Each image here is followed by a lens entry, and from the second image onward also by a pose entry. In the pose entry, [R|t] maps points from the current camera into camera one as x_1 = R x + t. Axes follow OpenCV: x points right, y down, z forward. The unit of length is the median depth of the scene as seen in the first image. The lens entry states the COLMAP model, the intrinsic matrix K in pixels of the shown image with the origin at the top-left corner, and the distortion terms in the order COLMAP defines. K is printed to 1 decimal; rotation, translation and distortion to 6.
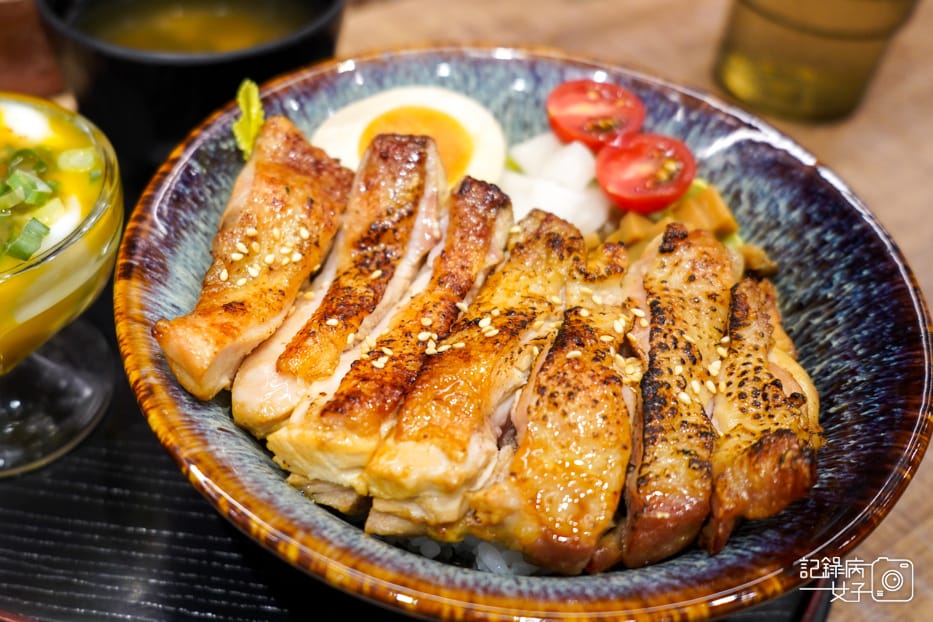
lens RADIAL K [[973.6, 0, 365.9], [0, 973.6, 227.3], [0, 0, 1]] dist [-0.024000, 0.000000]
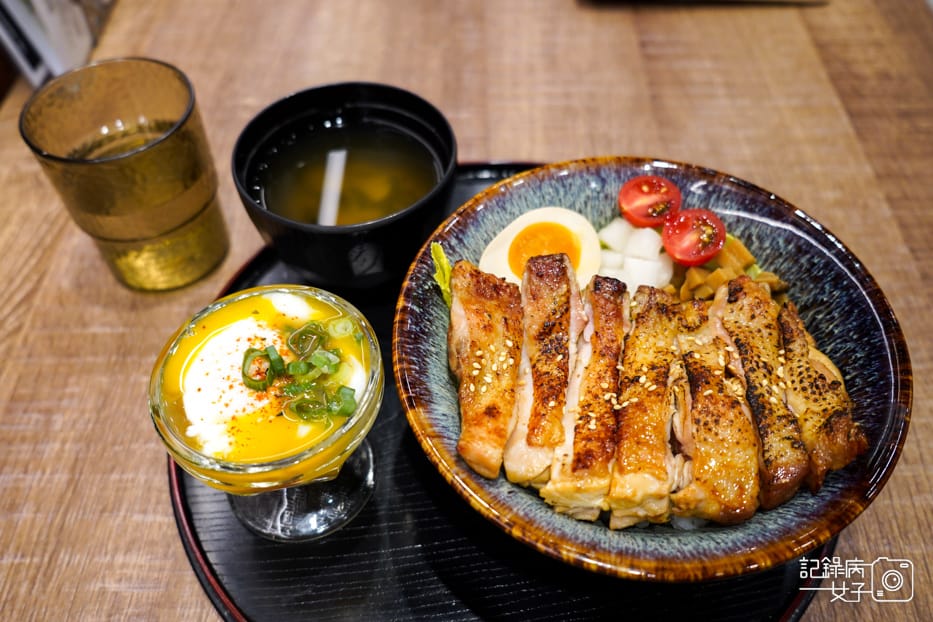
lens RADIAL K [[720.3, 0, 486.2], [0, 720.3, 288.6], [0, 0, 1]] dist [-0.016214, -0.015830]
pose [[0.965306, -0.230475, 0.122740, -0.232662], [0.210750, 0.965188, 0.154909, -0.278741], [-0.154169, -0.123667, 0.980275, -0.093333]]
